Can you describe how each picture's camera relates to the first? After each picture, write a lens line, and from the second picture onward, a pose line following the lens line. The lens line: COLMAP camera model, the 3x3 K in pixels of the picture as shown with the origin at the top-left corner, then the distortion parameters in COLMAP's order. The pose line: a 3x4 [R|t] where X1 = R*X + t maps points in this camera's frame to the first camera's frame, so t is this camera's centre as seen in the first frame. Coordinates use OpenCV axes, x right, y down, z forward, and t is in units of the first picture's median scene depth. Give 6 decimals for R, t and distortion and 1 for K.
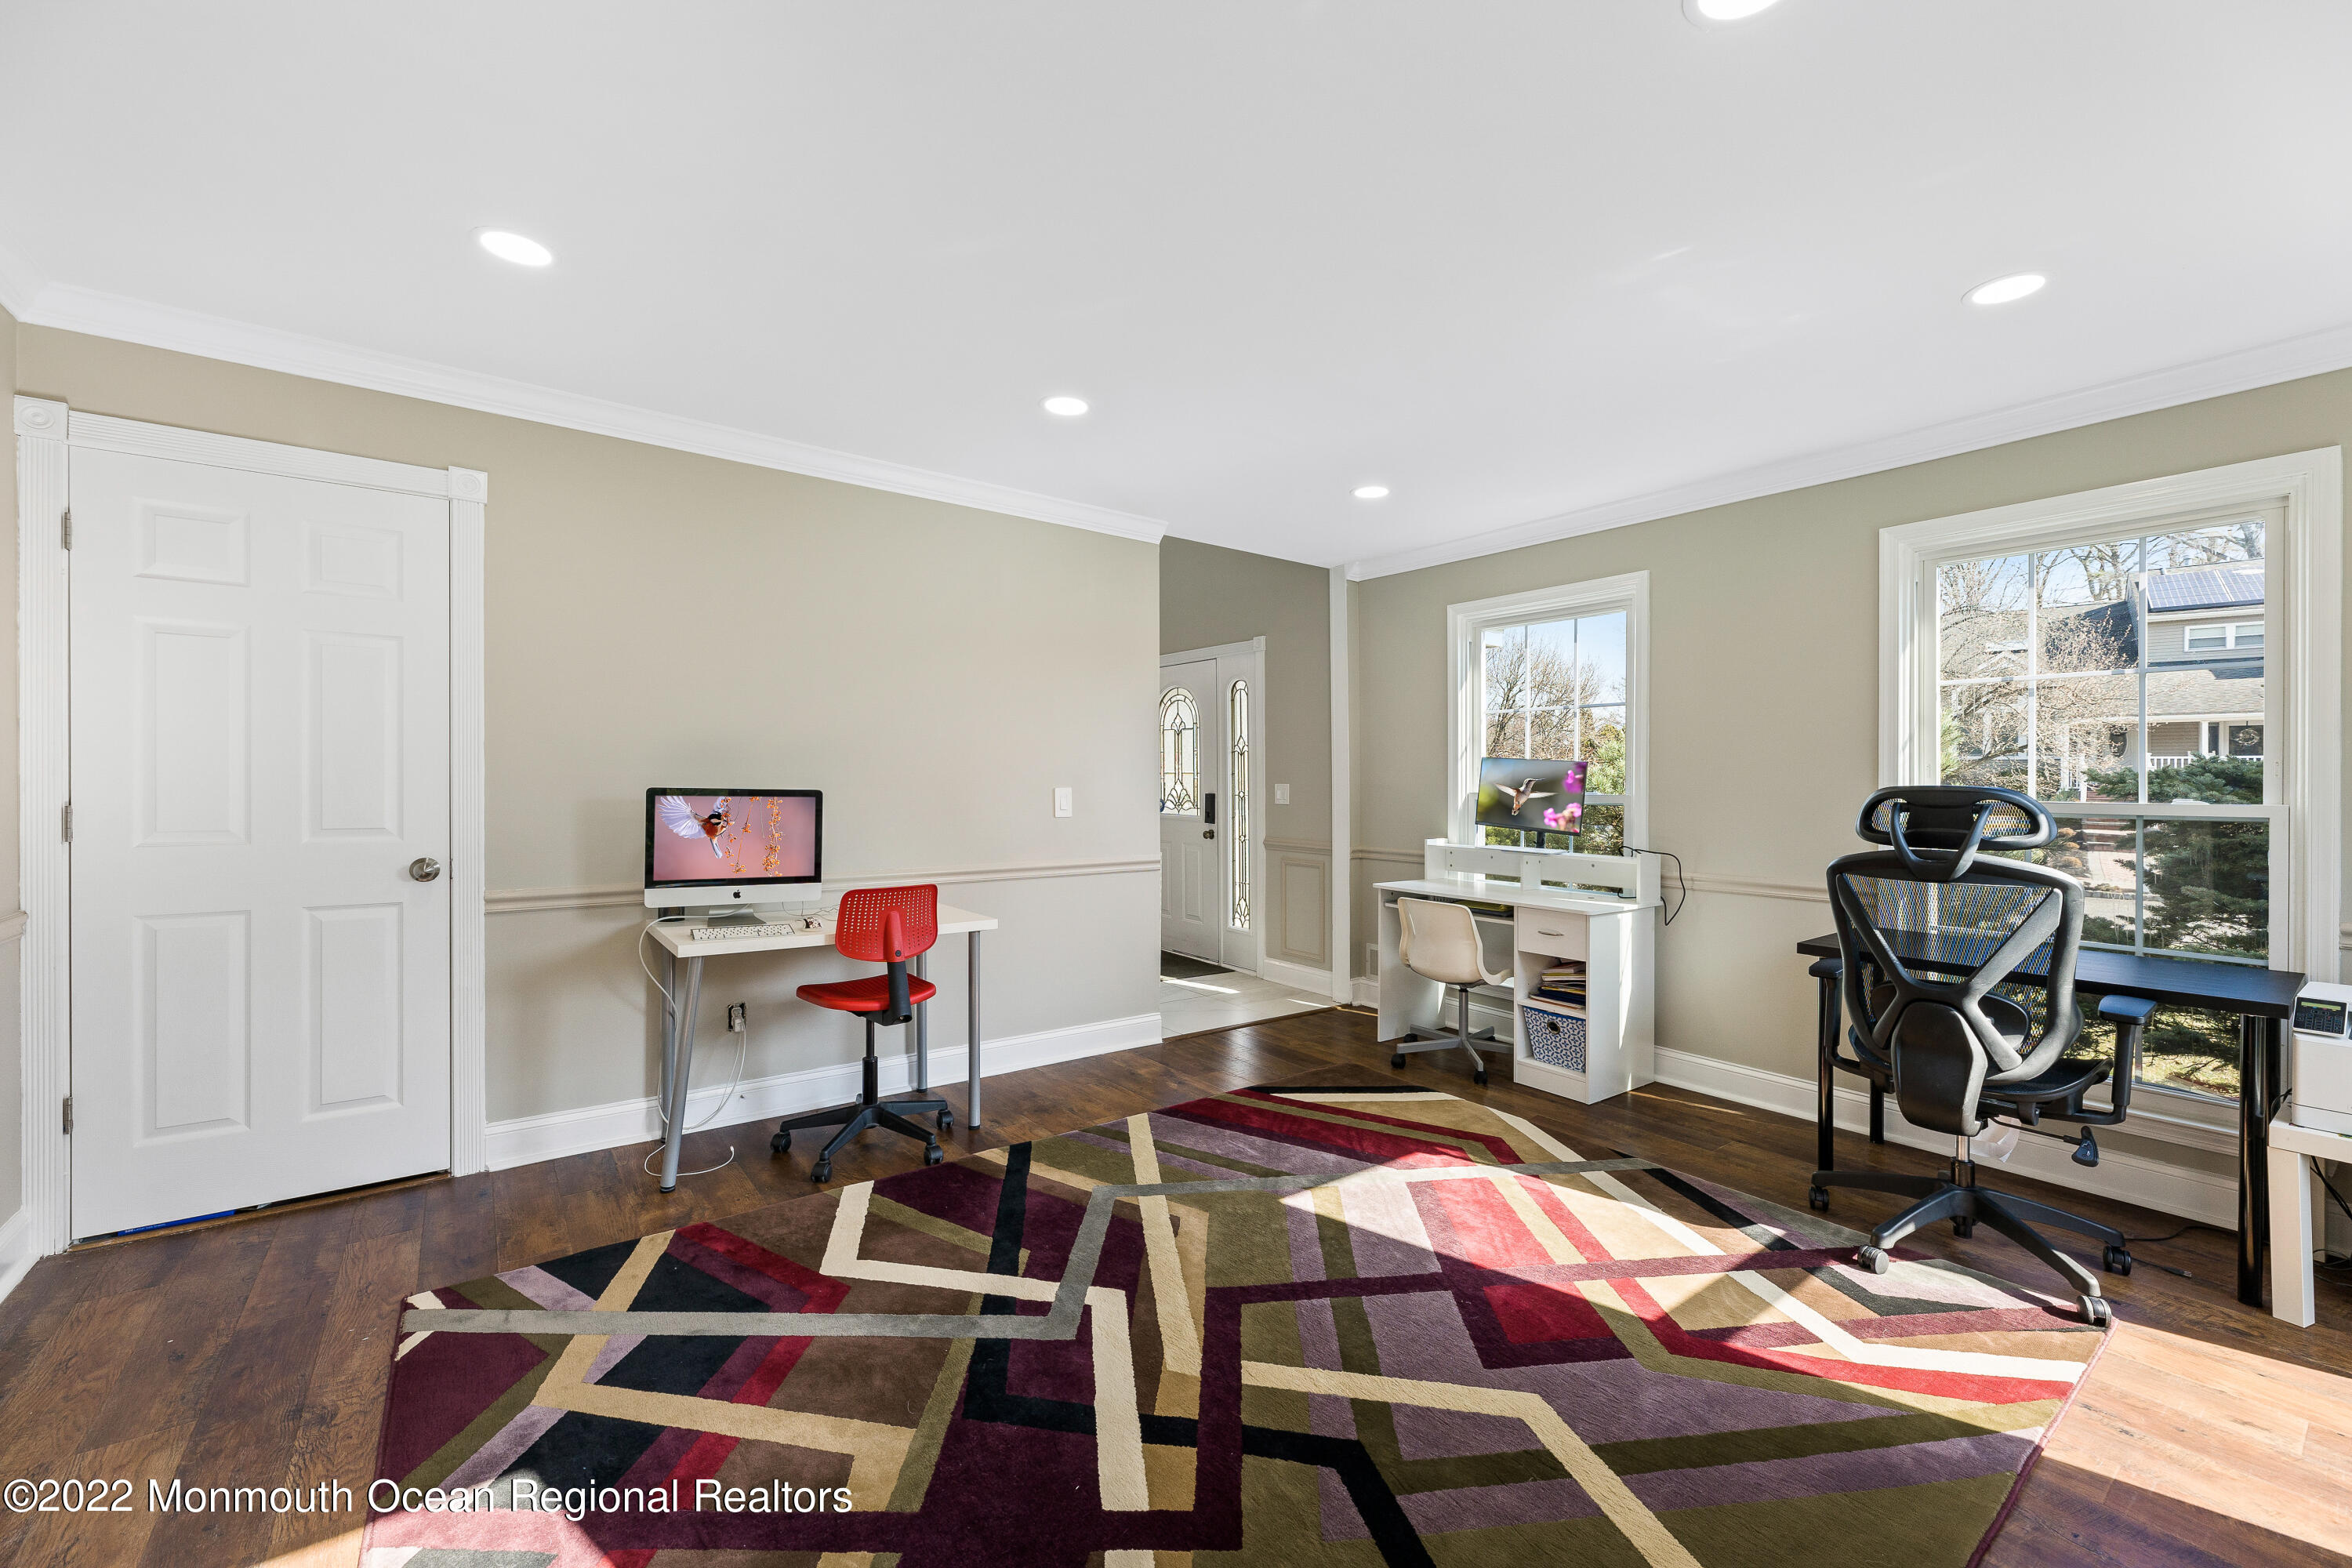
lens RADIAL K [[948.0, 0, 1182.0], [0, 948.0, 777.7], [0, 0, 1]] dist [0.001186, -0.000005]
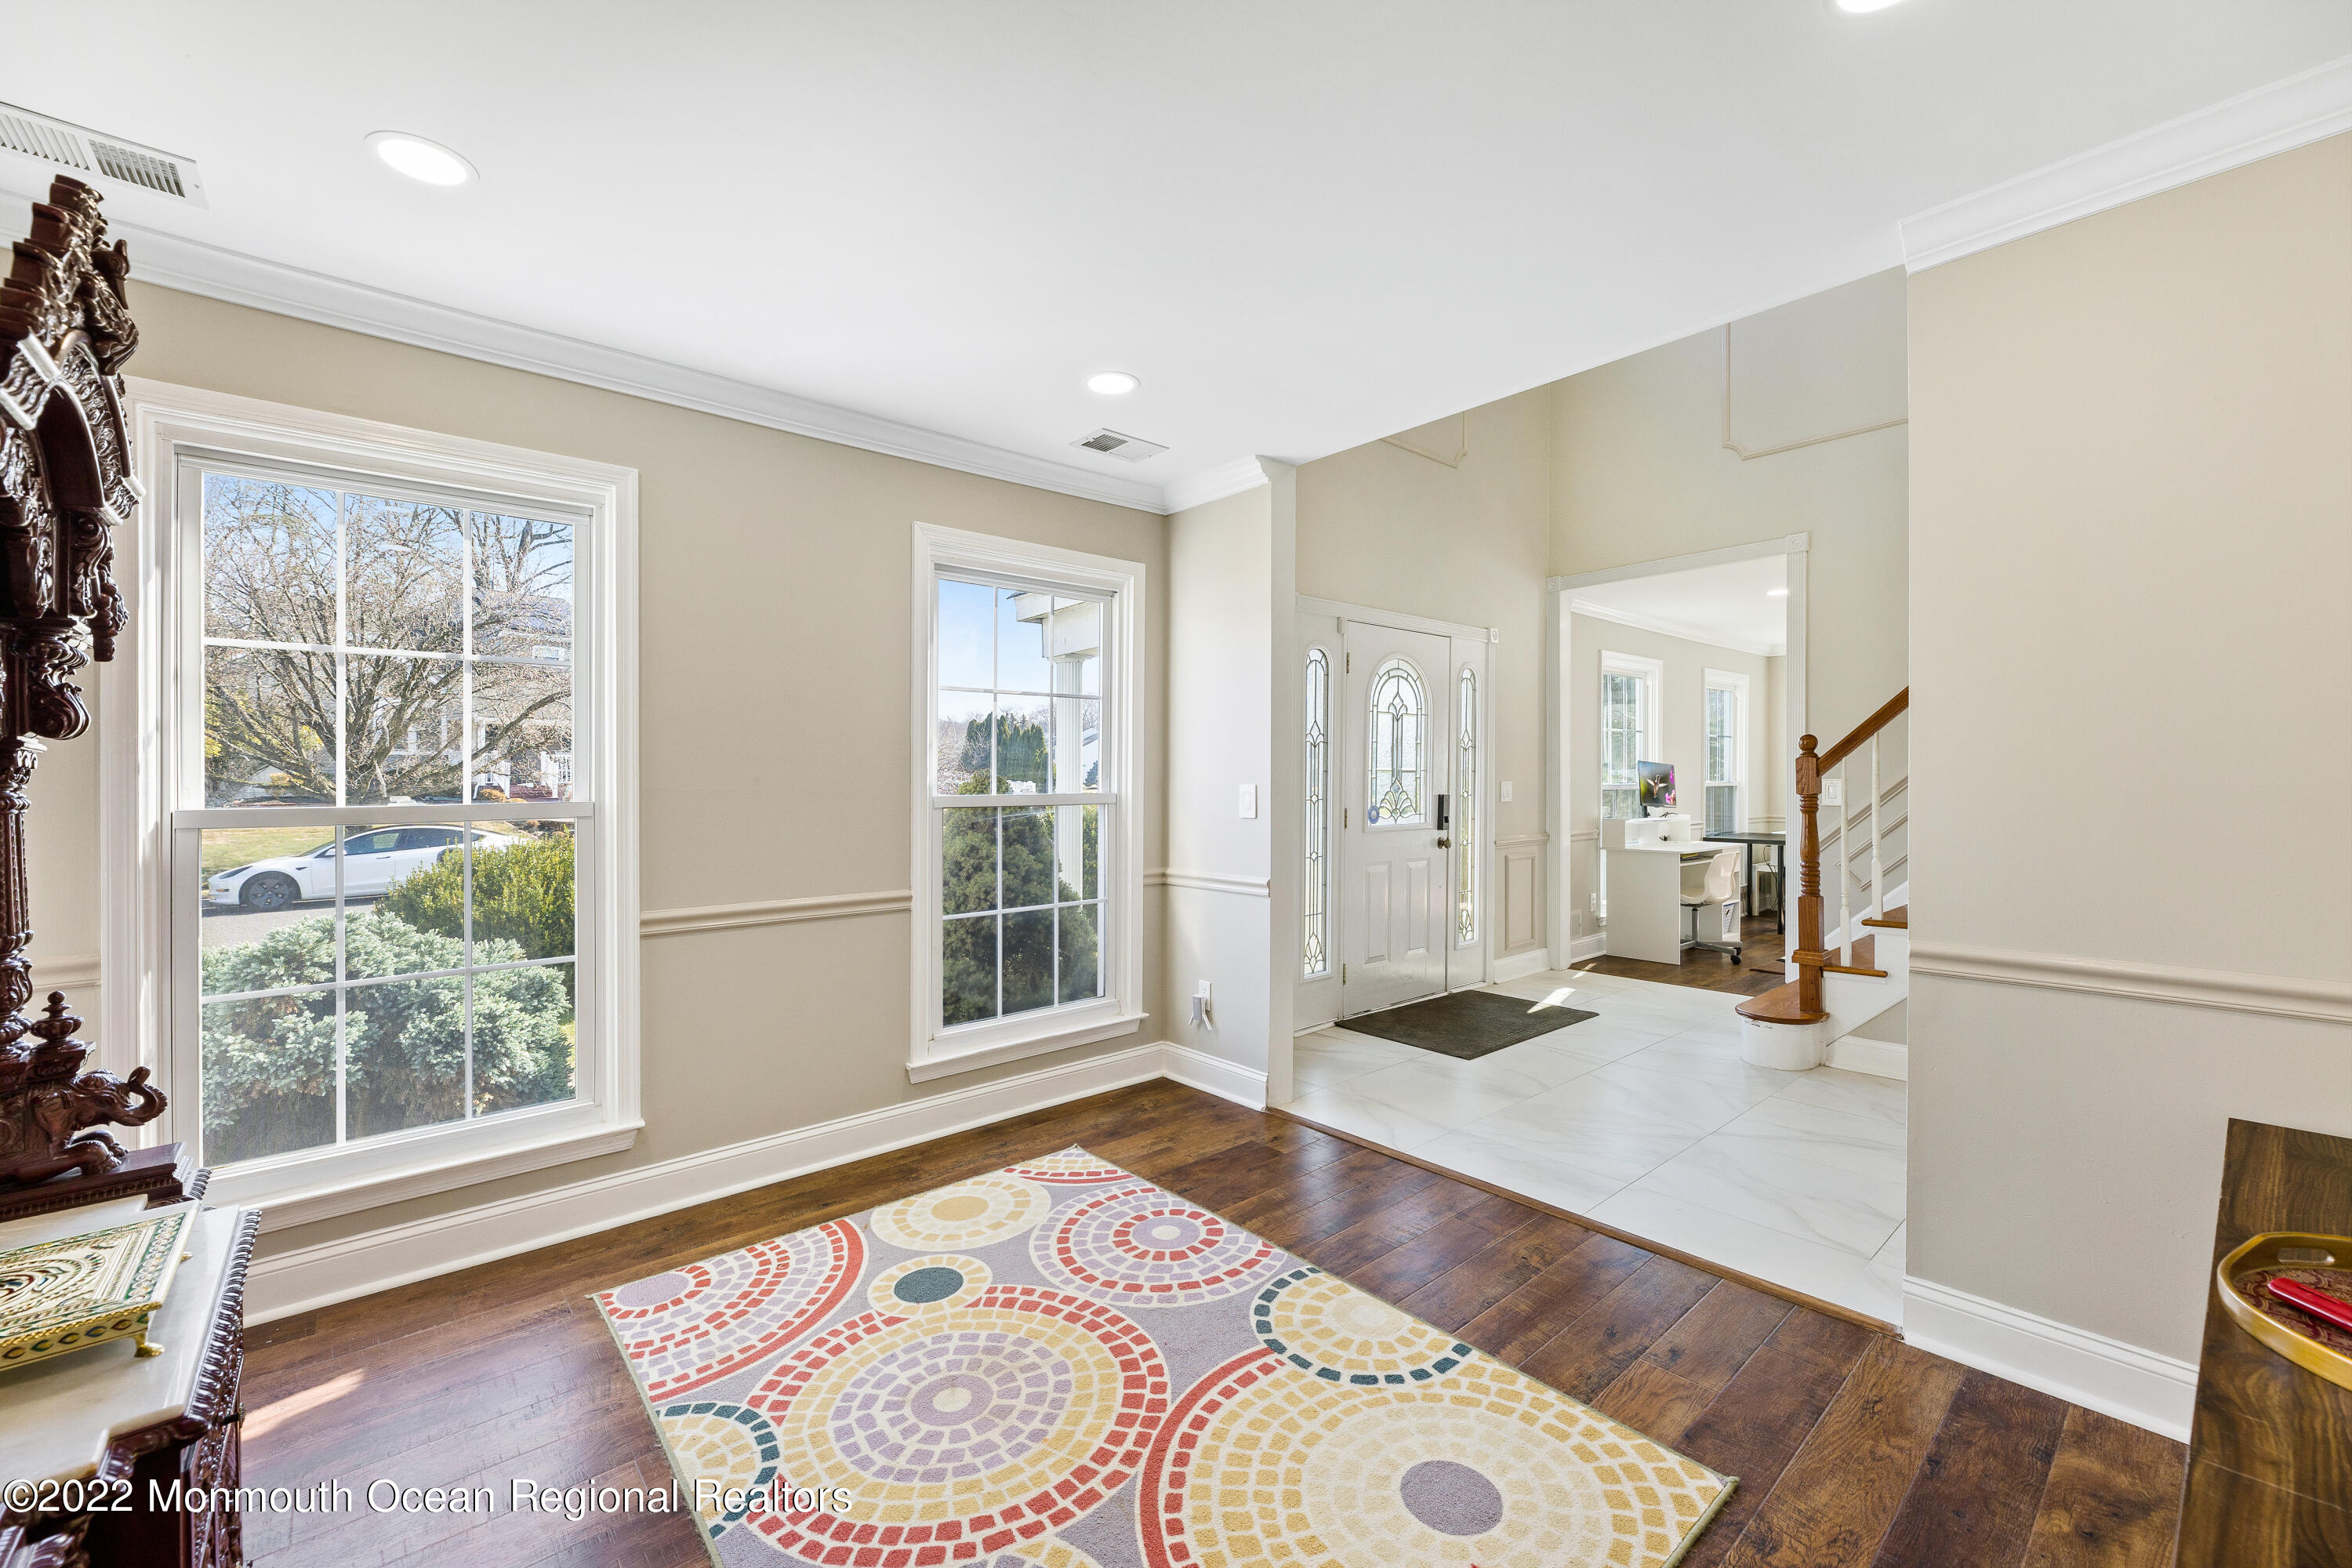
lens RADIAL K [[954.5, 0, 1162.5], [0, 954.5, 778.8], [0, 0, 1]] dist [-0.001898, -0.000128]
pose [[-0.105648, -0.006713, 0.994381, -0.785018], [0.007552, 0.999943, 0.007553, -0.005634], [-0.994375, 0.008308, -0.105591, 1.335333]]
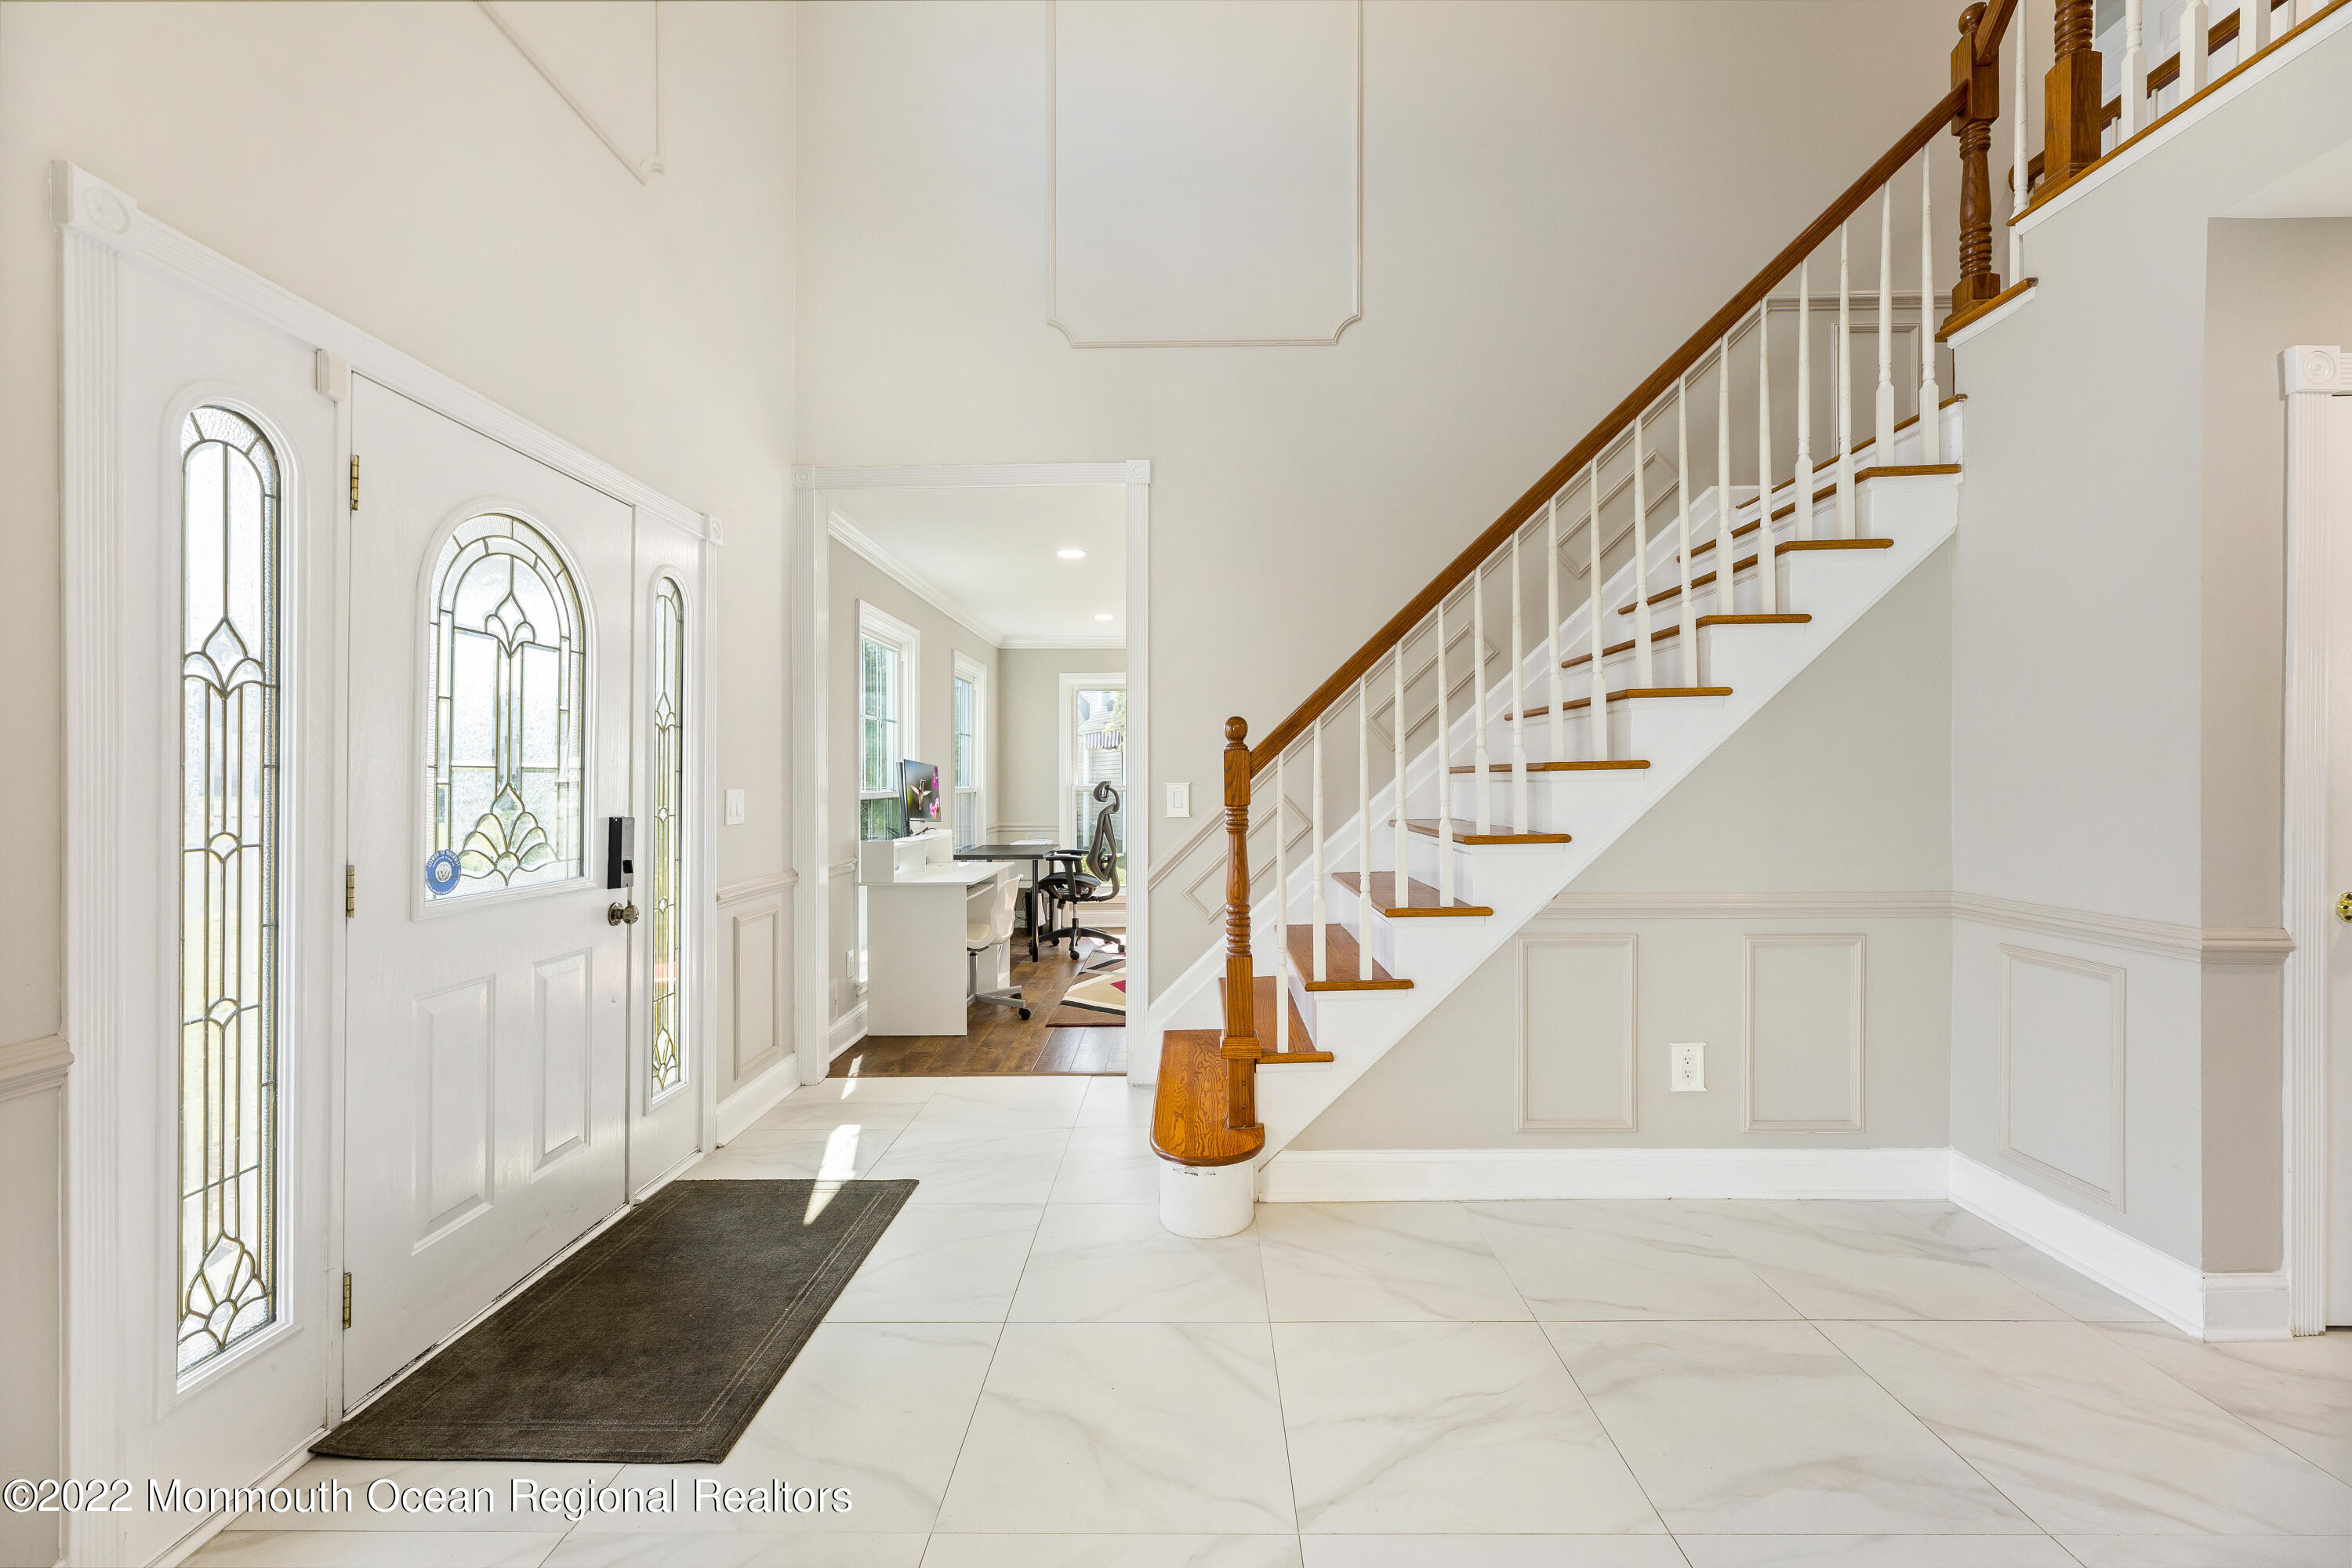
lens RADIAL K [[947.7, 0, 1184.2], [0, 947.7, 784.7], [0, 0, 1]] dist [0.000177, 0.000088]
pose [[-0.821851, -0.004072, 0.569688, -0.415842], [0.003854, 0.999912, 0.012707, -0.002150], [-0.569690, 0.012639, -0.821763, 1.201606]]
